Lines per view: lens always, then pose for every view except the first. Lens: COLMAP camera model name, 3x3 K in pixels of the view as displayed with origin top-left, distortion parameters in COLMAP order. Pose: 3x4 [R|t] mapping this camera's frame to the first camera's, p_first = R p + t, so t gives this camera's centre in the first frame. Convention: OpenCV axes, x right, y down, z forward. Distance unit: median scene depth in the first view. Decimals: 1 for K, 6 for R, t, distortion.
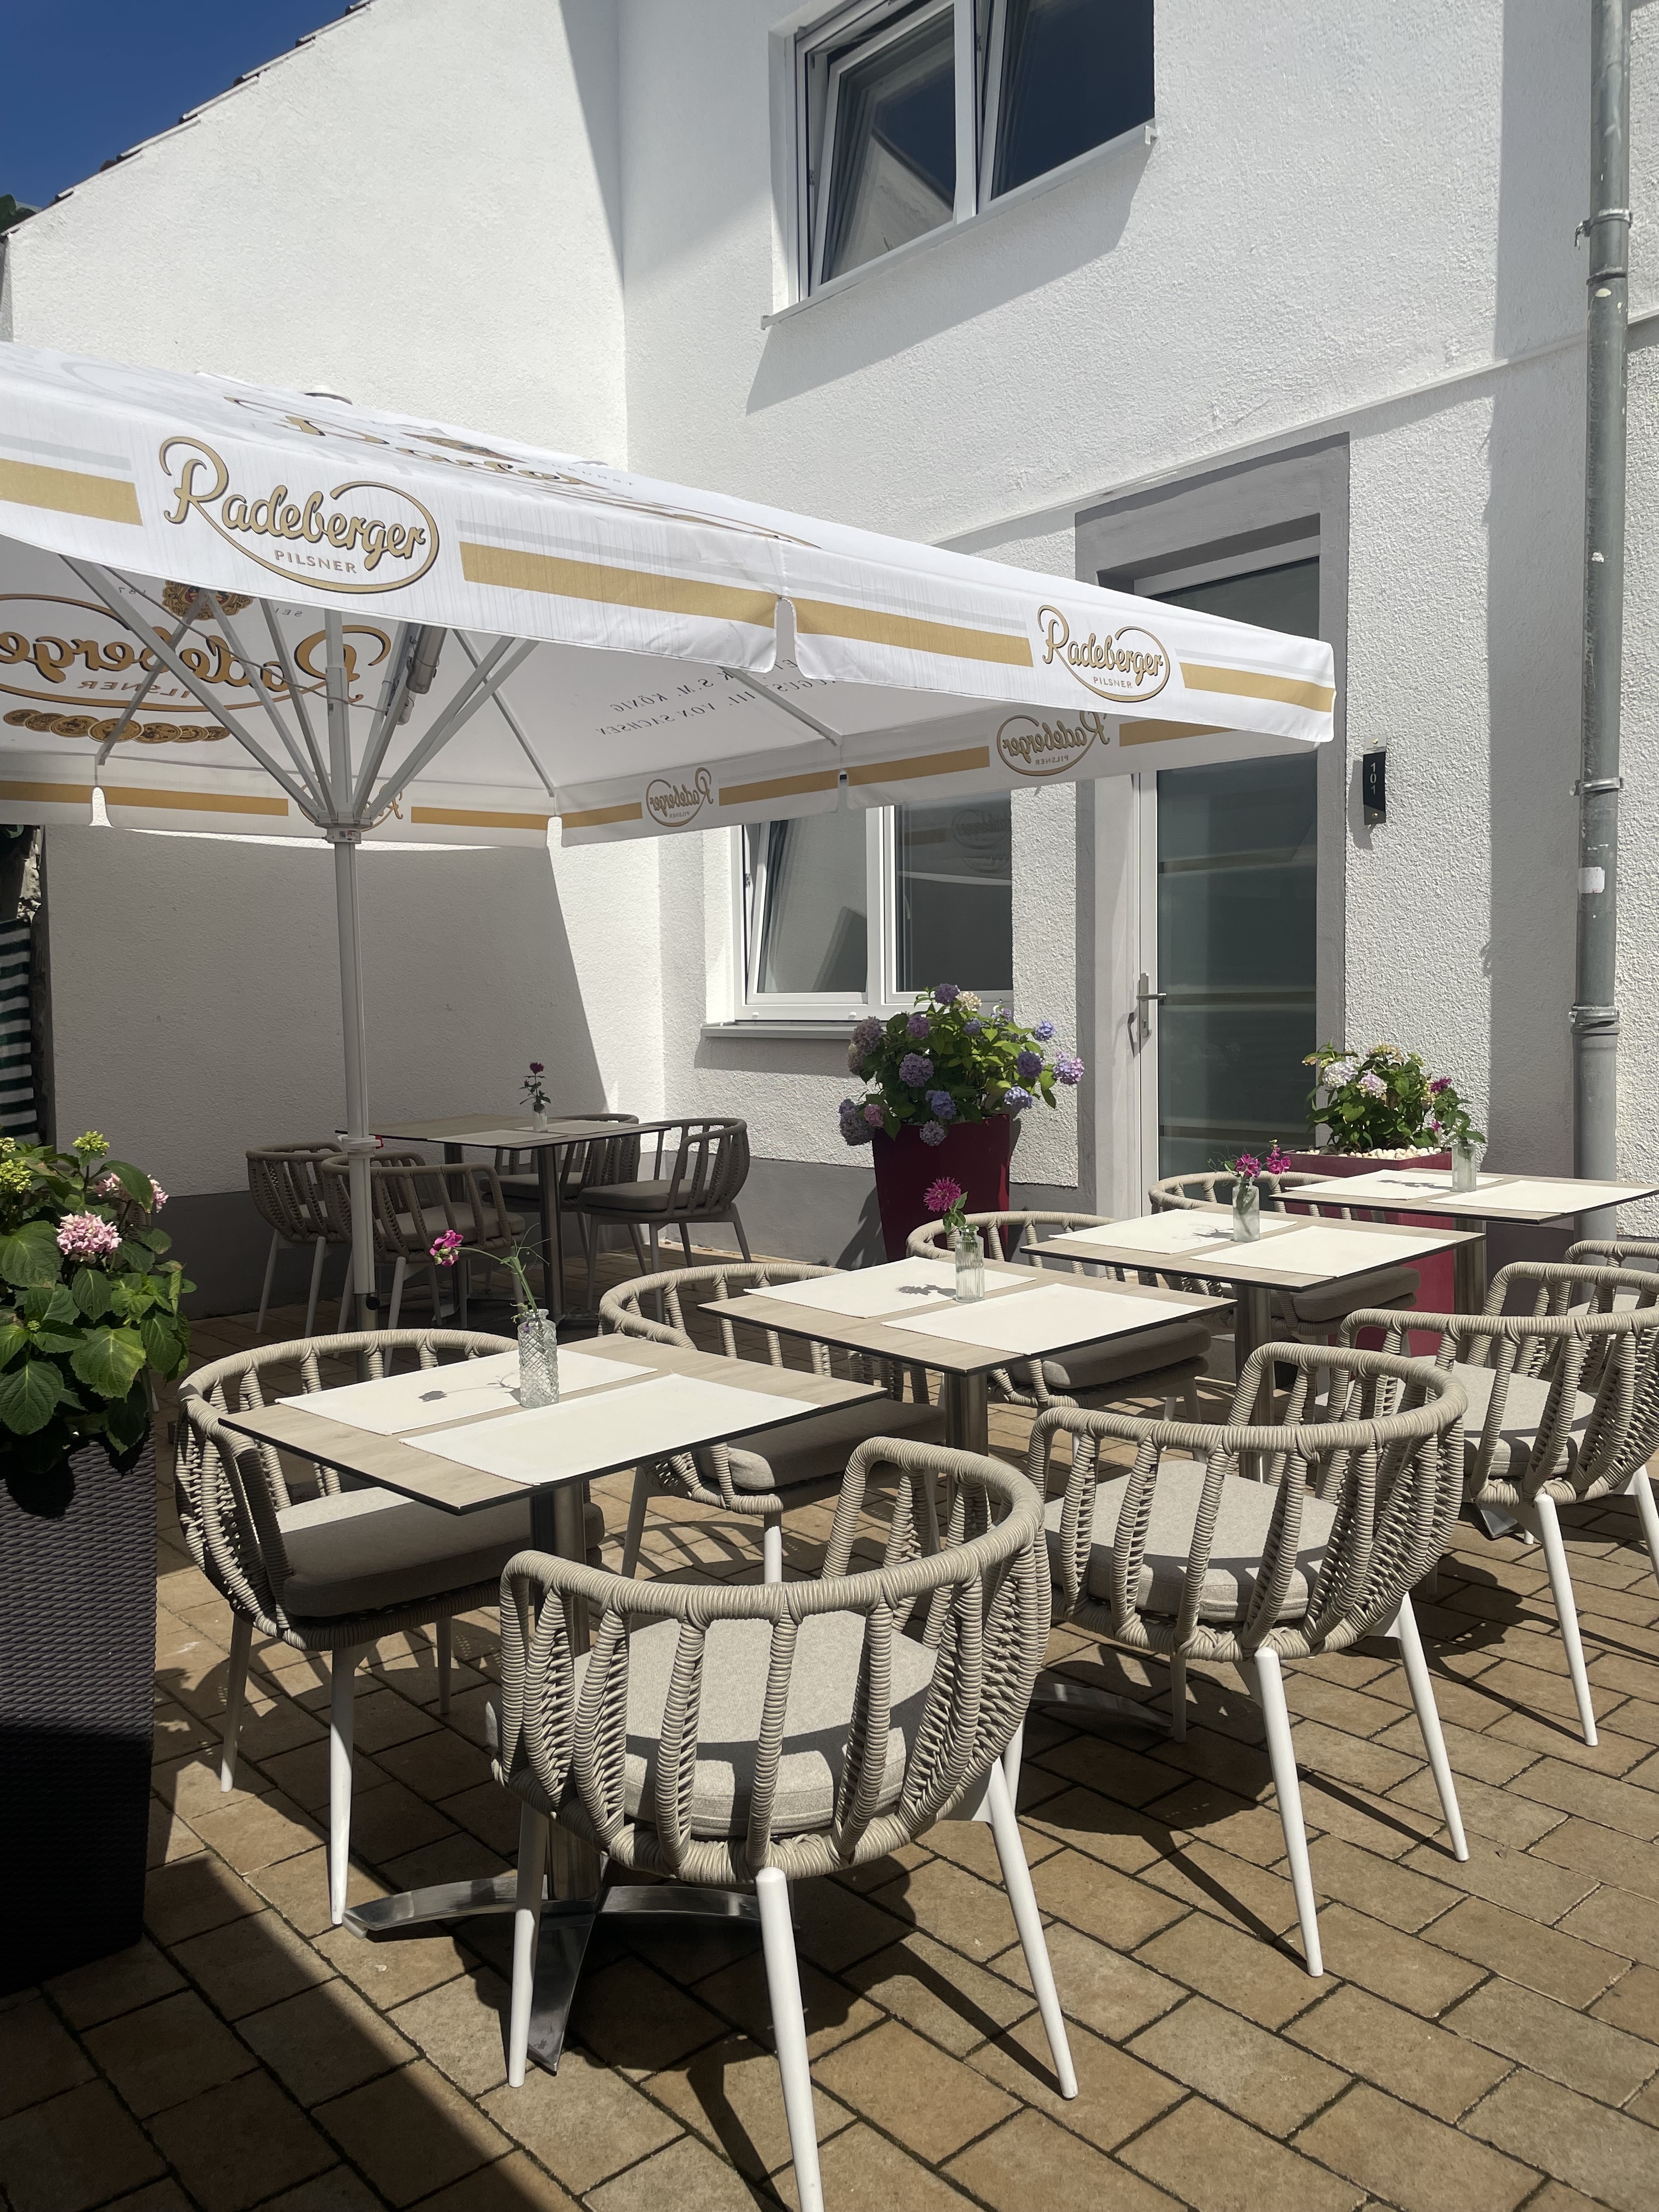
lens RADIAL K [[1669.4, 0, 724.2], [0, 1669.4, 1099.4], [0, 0, 1]] dist [0.066281, -0.086846]
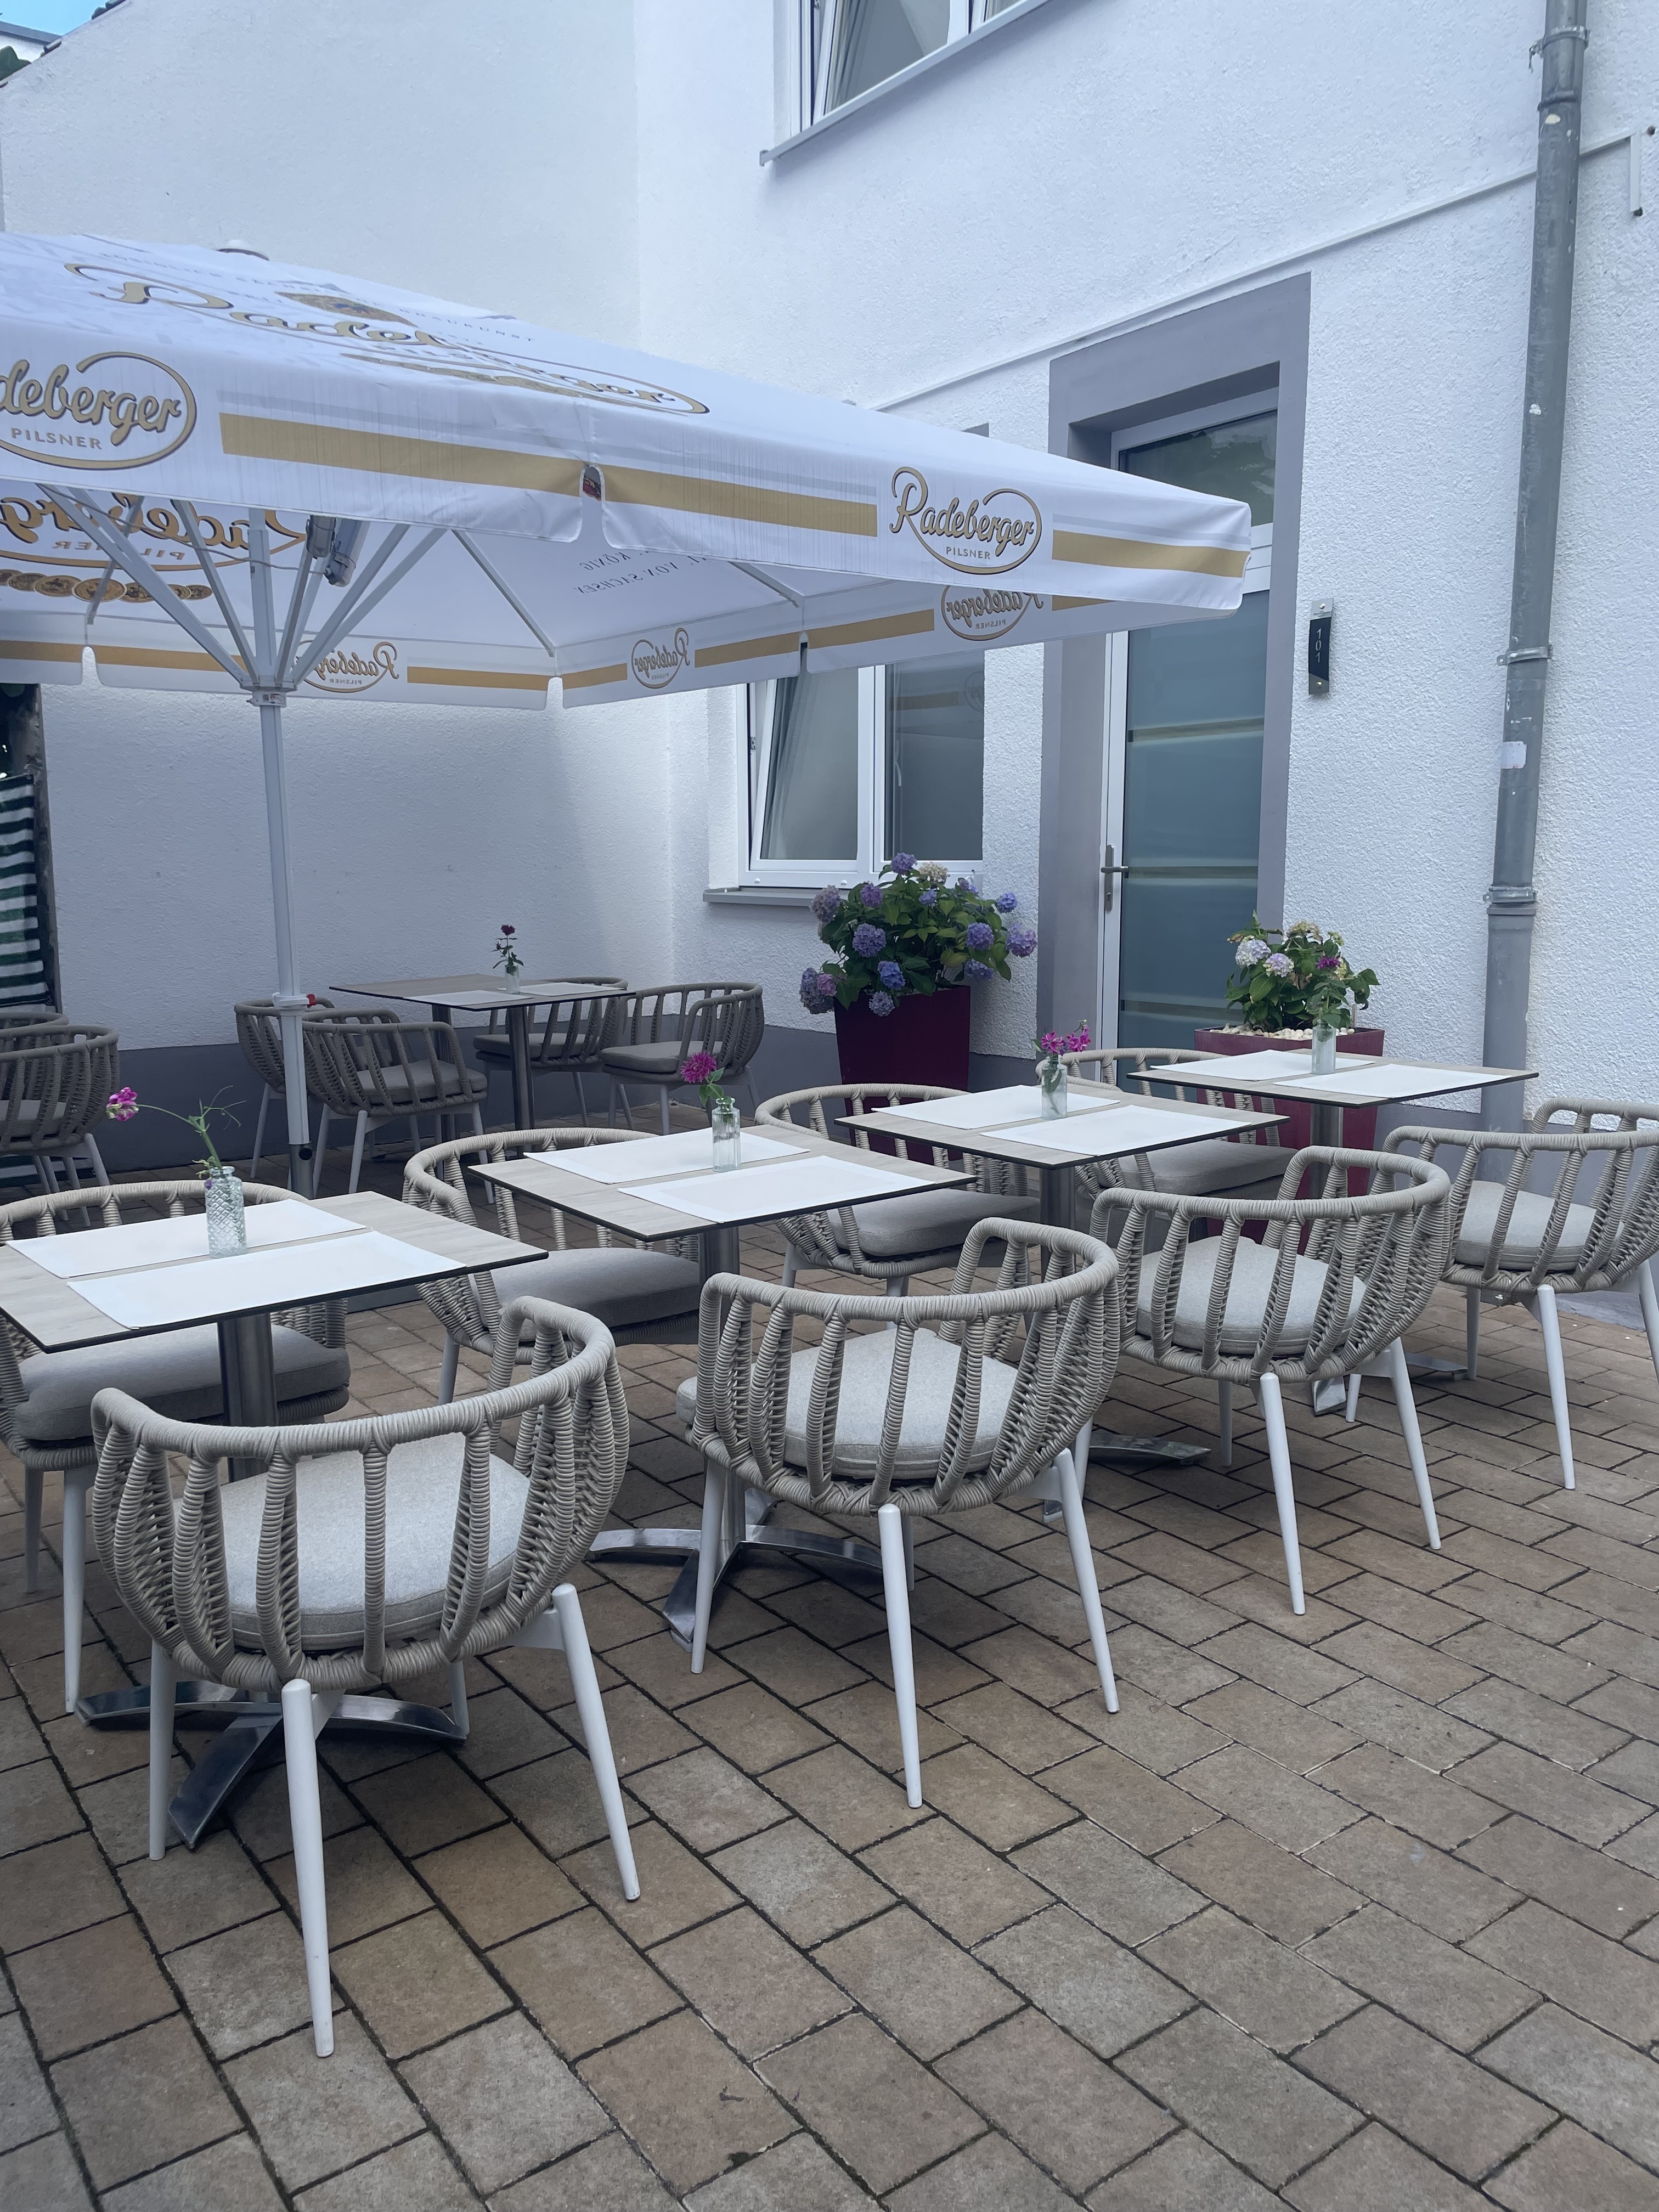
lens RADIAL K [[1669.4, 0, 823.0], [0, 1669.4, 1109.3], [0, 0, 1]] dist [0.066281, -0.086846]
pose [[0.996259, 0.026294, -0.082326, 0.201359], [-0.018596, 0.995500, 0.092914, -0.010218], [0.084398, -0.091035, 0.992265, -0.011767]]
